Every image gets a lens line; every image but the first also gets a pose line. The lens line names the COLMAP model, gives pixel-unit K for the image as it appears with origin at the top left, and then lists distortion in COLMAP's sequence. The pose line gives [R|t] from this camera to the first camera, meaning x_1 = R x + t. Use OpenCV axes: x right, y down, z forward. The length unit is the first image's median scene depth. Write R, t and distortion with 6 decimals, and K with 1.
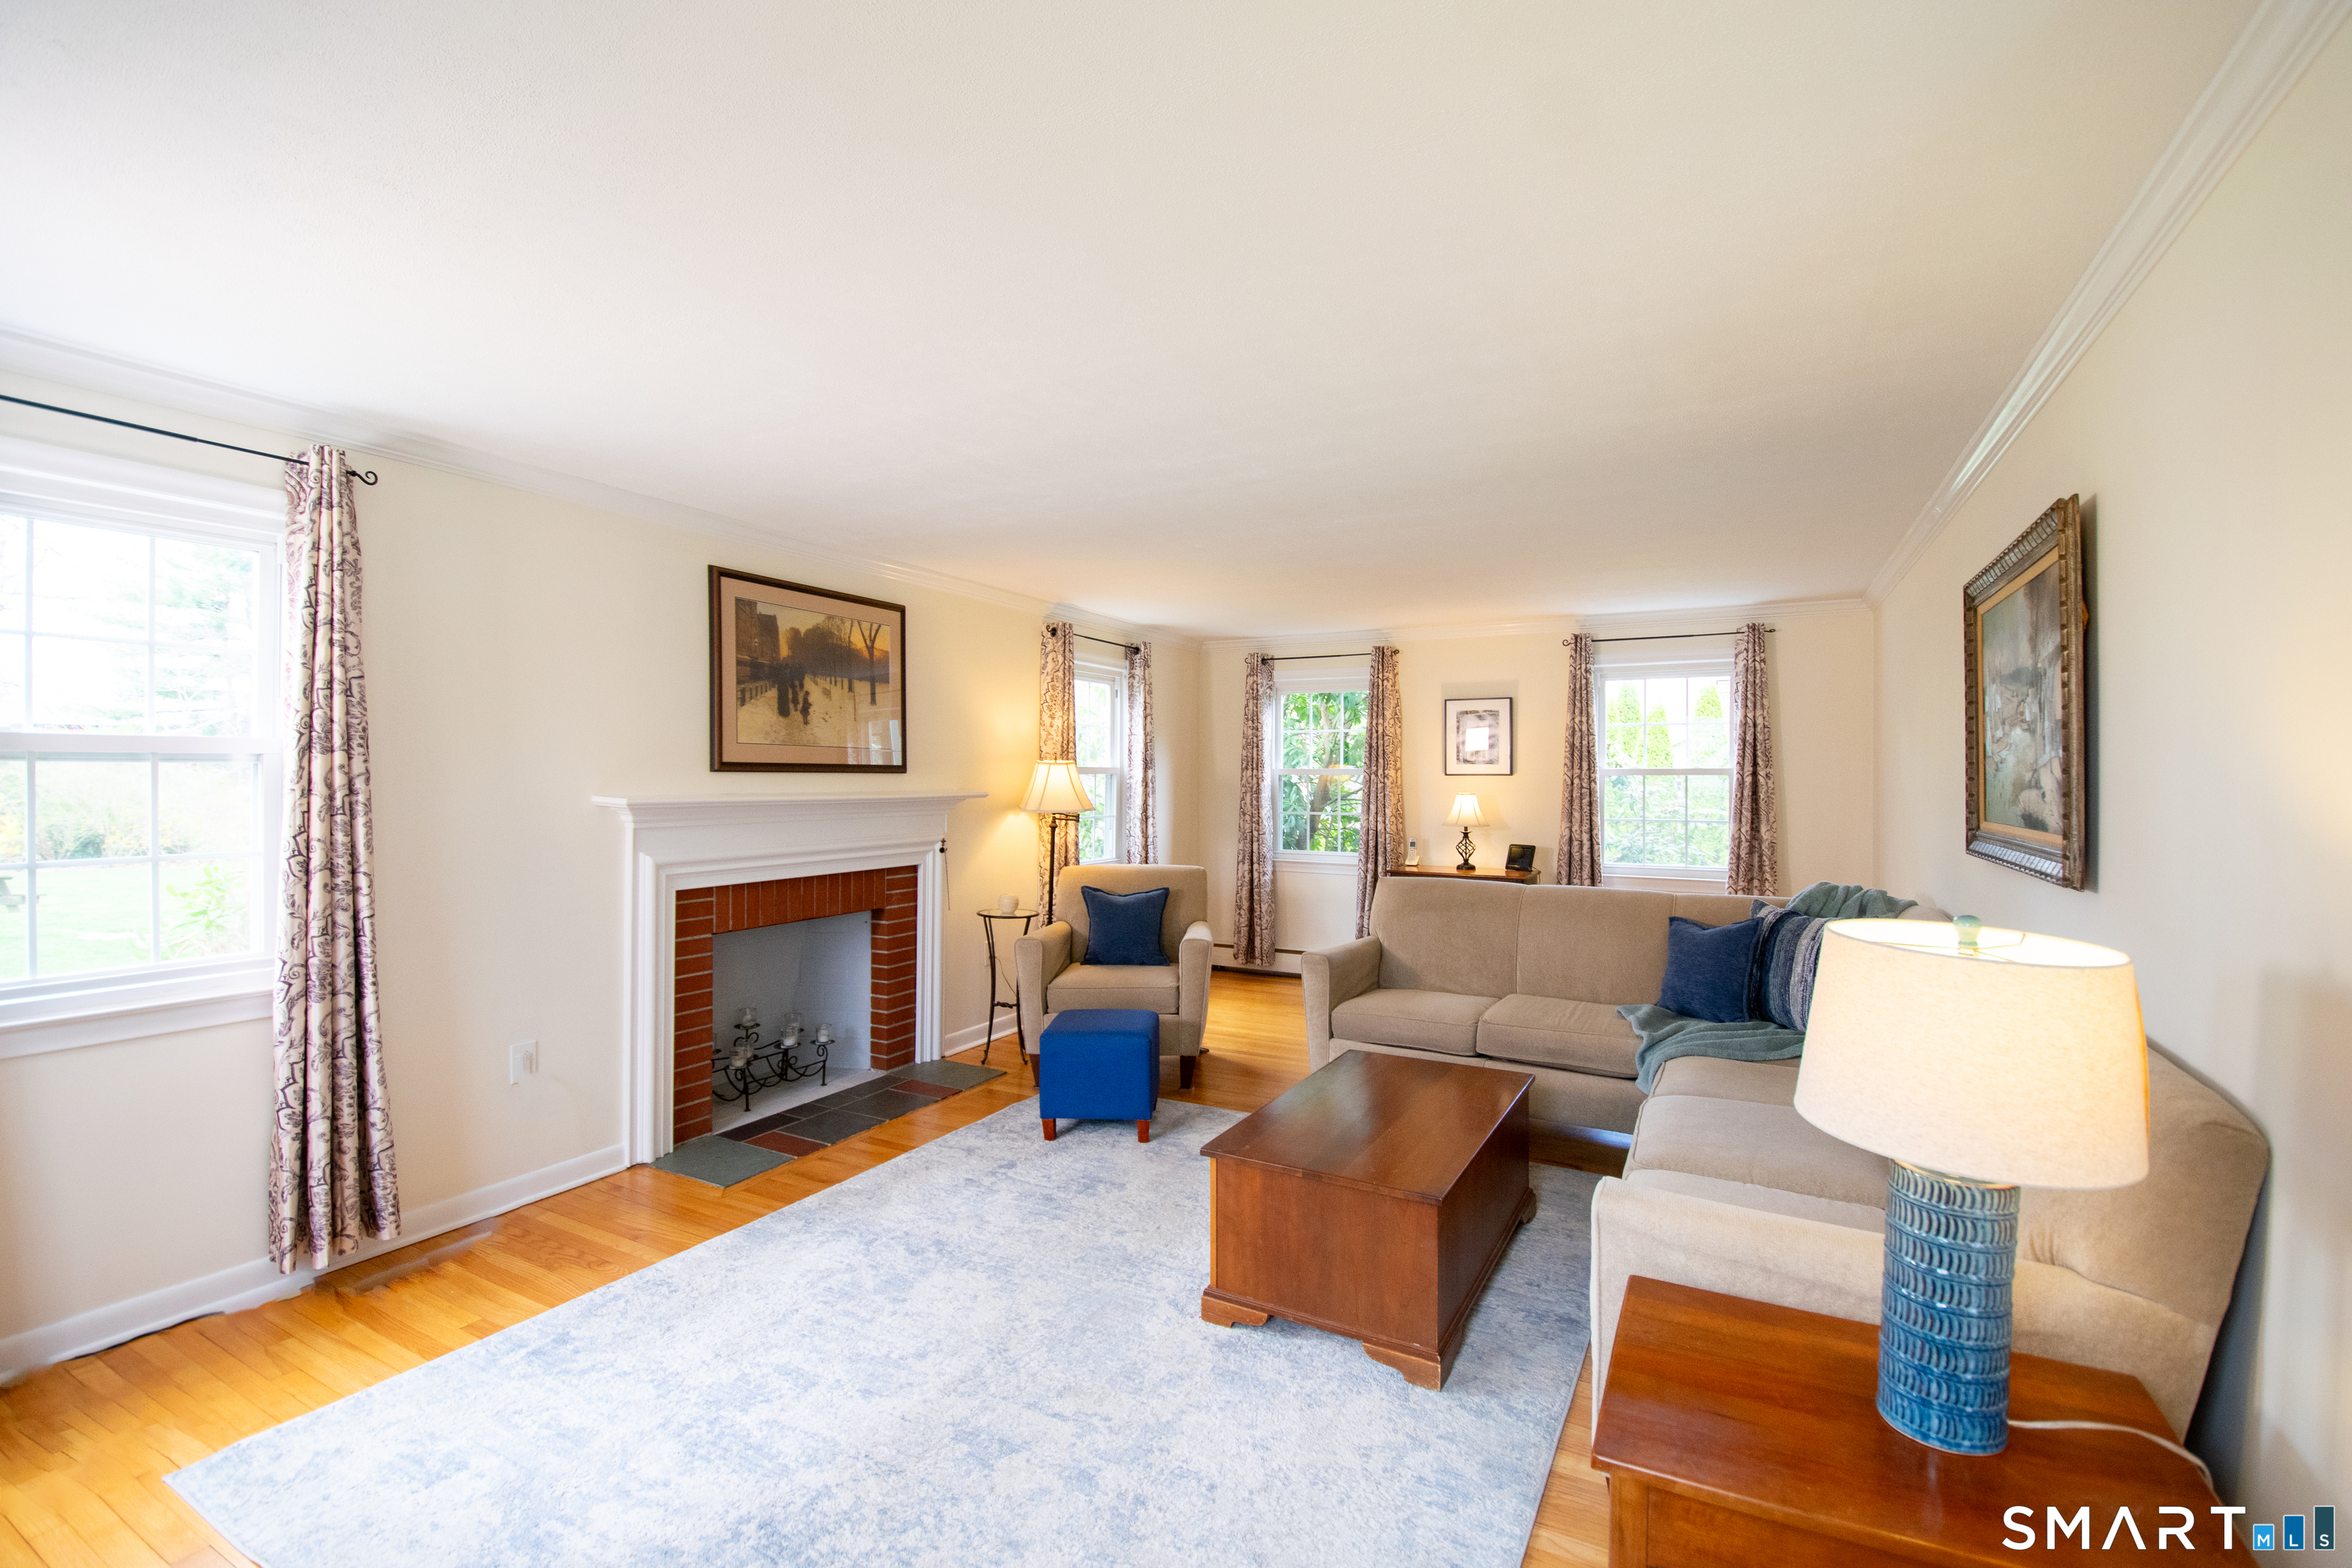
lens RADIAL K [[1025.2, 0, 1191.1], [0, 1025.2, 781.6], [0, 0, 1]] dist [-0.012877, -0.000332]
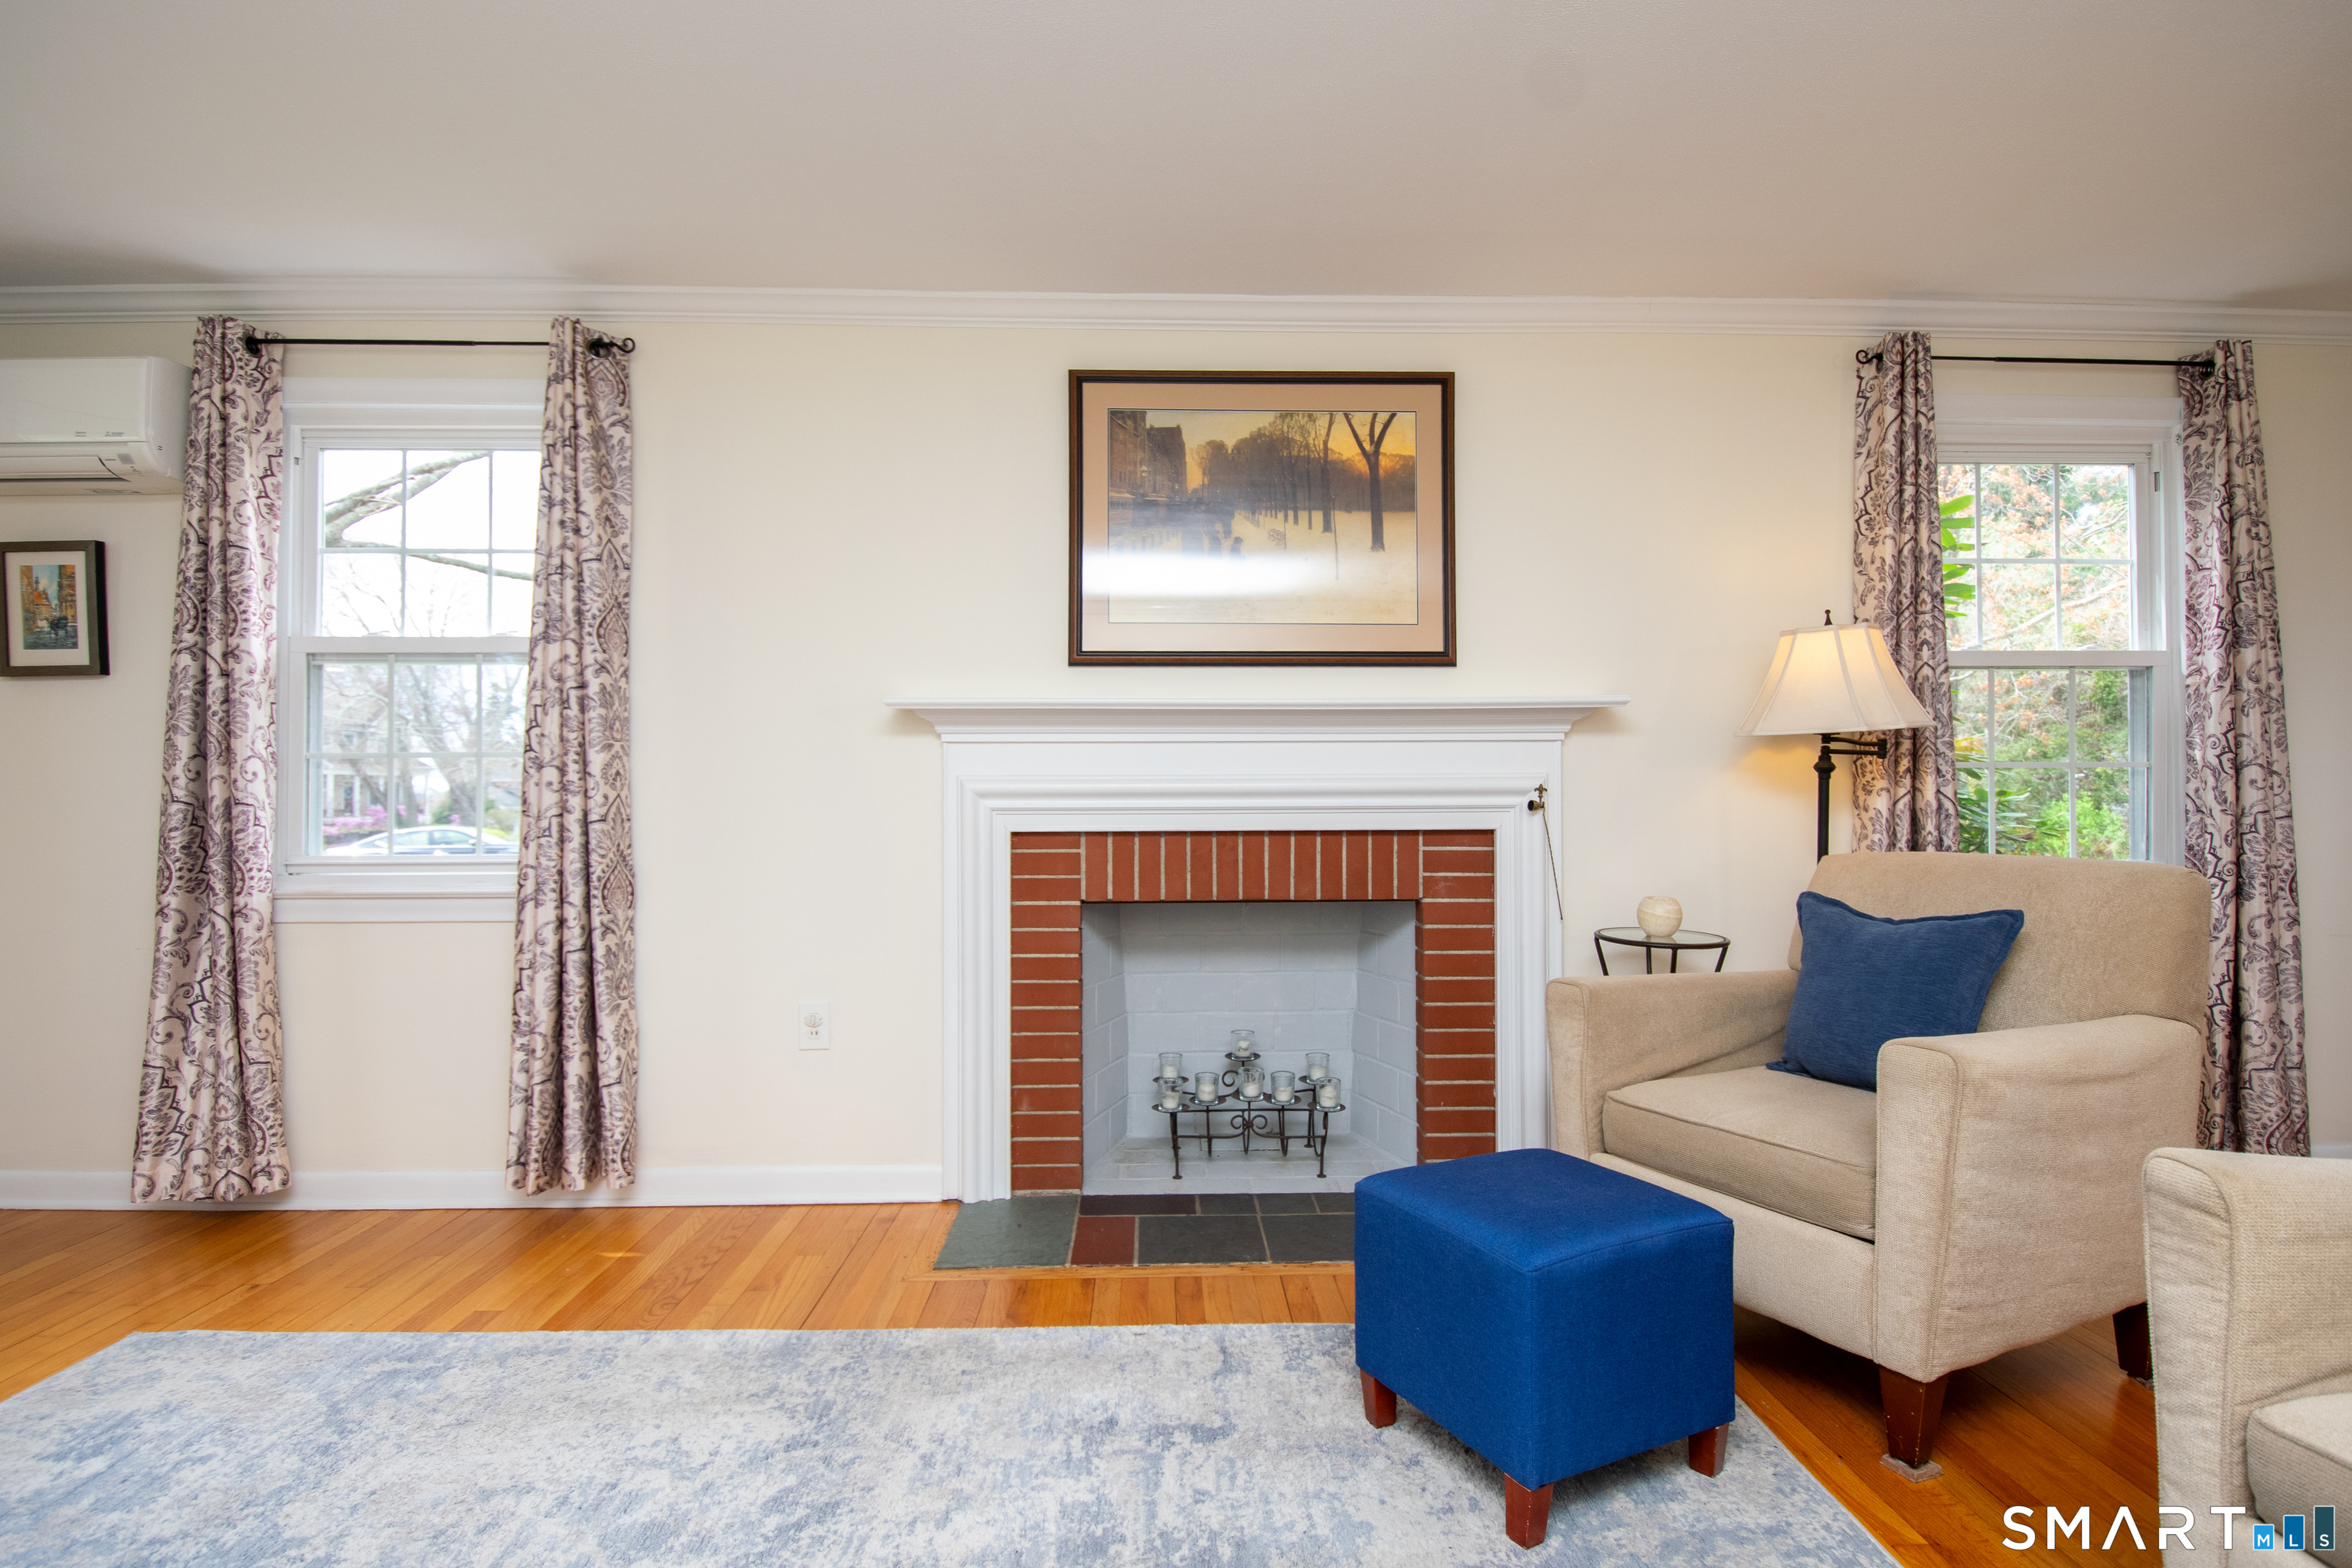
lens RADIAL K [[1176.8, 0, 1170.5], [0, 1176.8, 786.6], [0, 0, 1]] dist [0.027432, -0.028456]
pose [[0.492703, -0.016577, -0.870040, 0.253630], [0.000000, 0.999819, -0.019050, 0.085549], [0.870197, 0.009386, 0.492614, 0.649431]]
